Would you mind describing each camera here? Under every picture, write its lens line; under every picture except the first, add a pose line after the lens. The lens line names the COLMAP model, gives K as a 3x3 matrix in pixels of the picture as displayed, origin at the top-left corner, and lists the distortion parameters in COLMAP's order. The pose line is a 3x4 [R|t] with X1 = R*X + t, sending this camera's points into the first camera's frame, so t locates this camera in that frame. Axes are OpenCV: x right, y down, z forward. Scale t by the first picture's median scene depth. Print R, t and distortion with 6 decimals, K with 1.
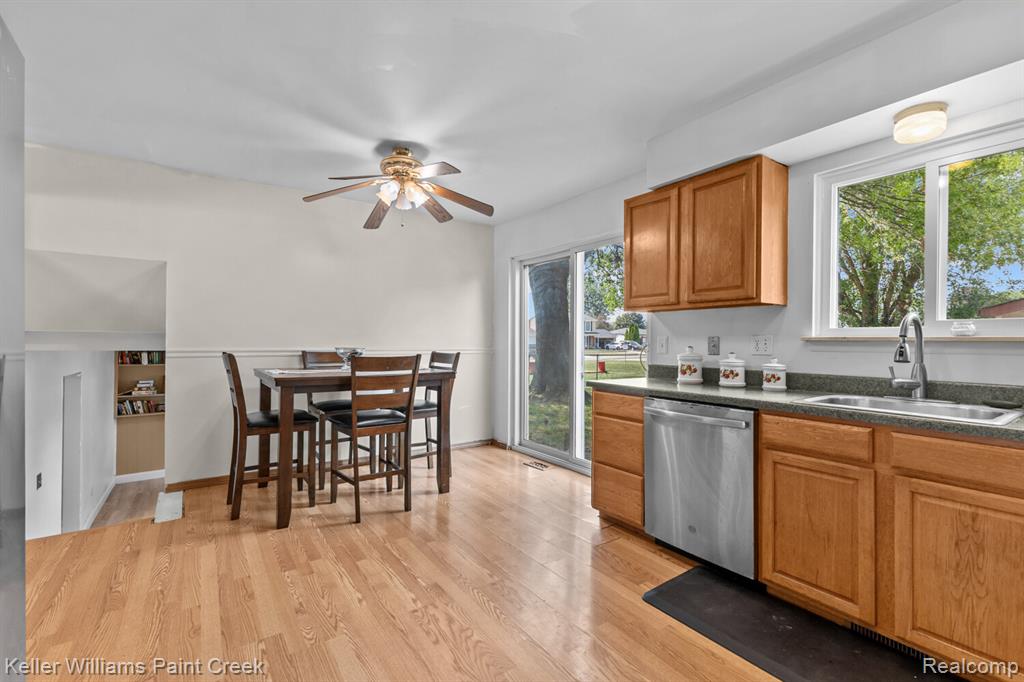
lens RADIAL K [[449.5, 0, 513.7], [0, 449.5, 340.5], [0, 0, 1]] dist [0.011339, -0.003446]
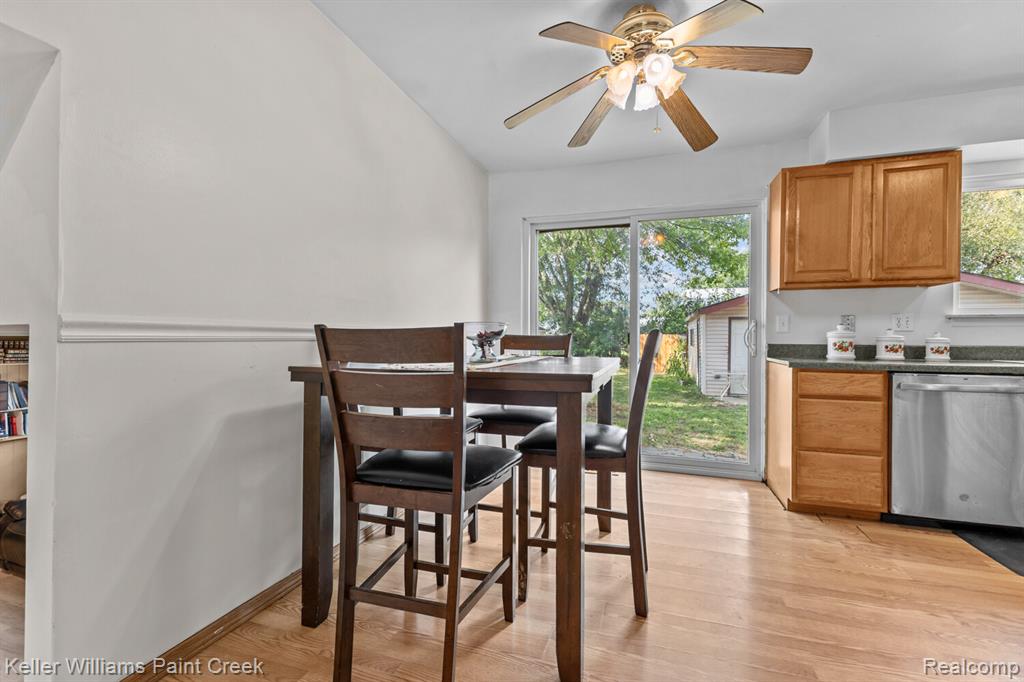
lens RADIAL K [[449.5, 0, 505.7], [0, 449.5, 339.6], [0, 0, 1]] dist [0.011339, -0.003446]
pose [[0.796959, -0.004402, 0.604018, -0.900510], [0.000493, 0.999978, 0.006637, 0.043904], [-0.604034, -0.004992, 0.796943, 0.687883]]
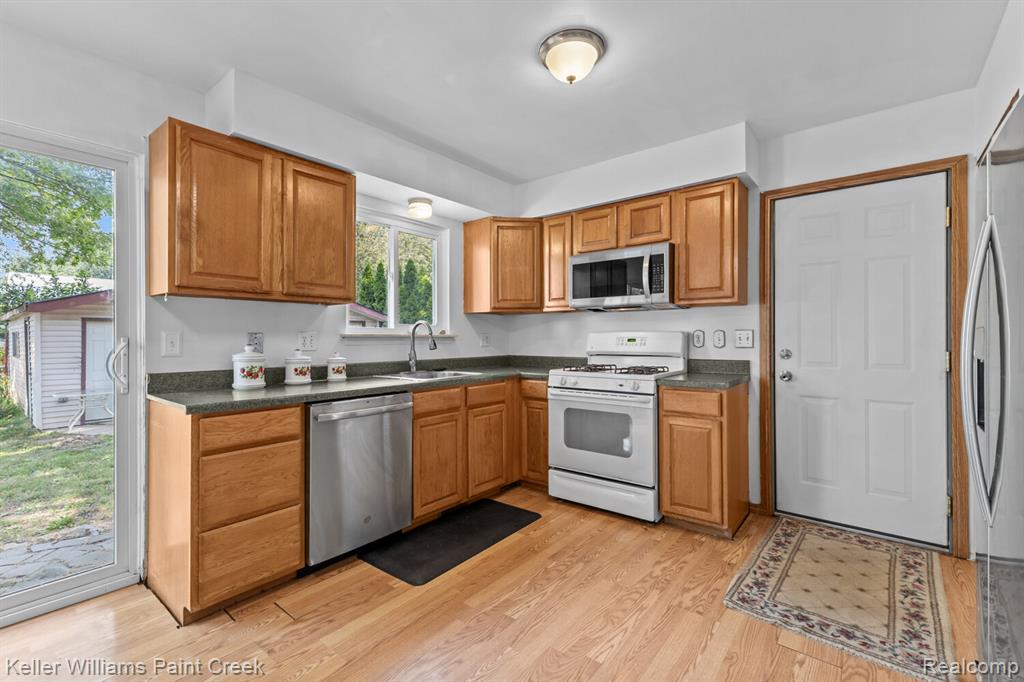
lens RADIAL K [[449.5, 0, 511.1], [0, 449.5, 337.1], [0, 0, 1]] dist [0.011339, -0.003446]
pose [[-0.288282, -0.002687, 0.957542, -0.583876], [0.001103, 0.999994, 0.003139, -0.002479], [-0.957545, 0.001961, -0.288278, 0.833586]]
